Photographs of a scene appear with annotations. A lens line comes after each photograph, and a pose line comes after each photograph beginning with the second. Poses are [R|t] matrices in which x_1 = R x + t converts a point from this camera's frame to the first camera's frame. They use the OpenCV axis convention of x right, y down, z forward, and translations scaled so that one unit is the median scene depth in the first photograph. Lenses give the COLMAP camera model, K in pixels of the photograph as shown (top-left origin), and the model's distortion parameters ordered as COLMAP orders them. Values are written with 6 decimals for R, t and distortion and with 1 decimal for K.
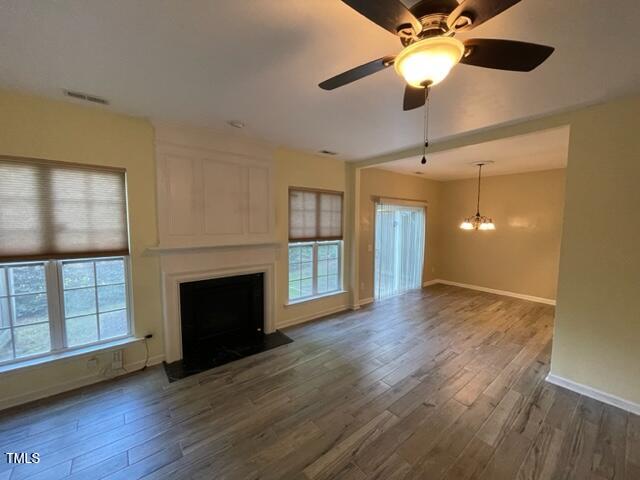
lens RADIAL K [[260.7, 0, 318.5], [0, 260.7, 240.5], [0, 0, 1]] dist [0.010283, -0.000841]
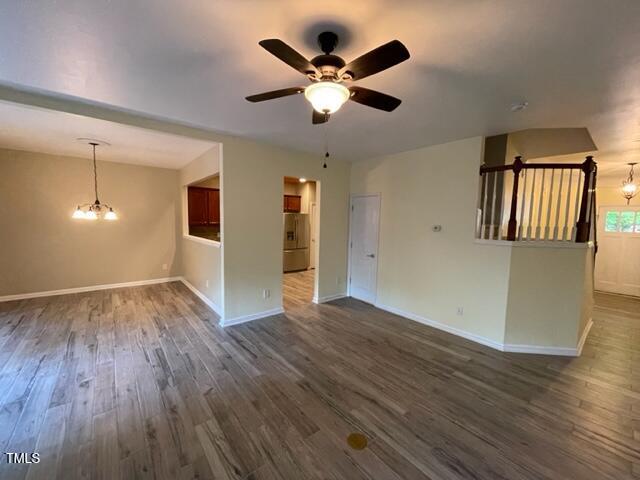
lens RADIAL K [[260.7, 0, 315.3], [0, 260.7, 241.4], [0, 0, 1]] dist [0.010283, -0.000841]
pose [[0.015588, -0.095069, 0.995349, -0.414670], [0.058199, 0.993868, 0.094017, -0.015733], [-0.998183, 0.056462, 0.021026, 0.423844]]
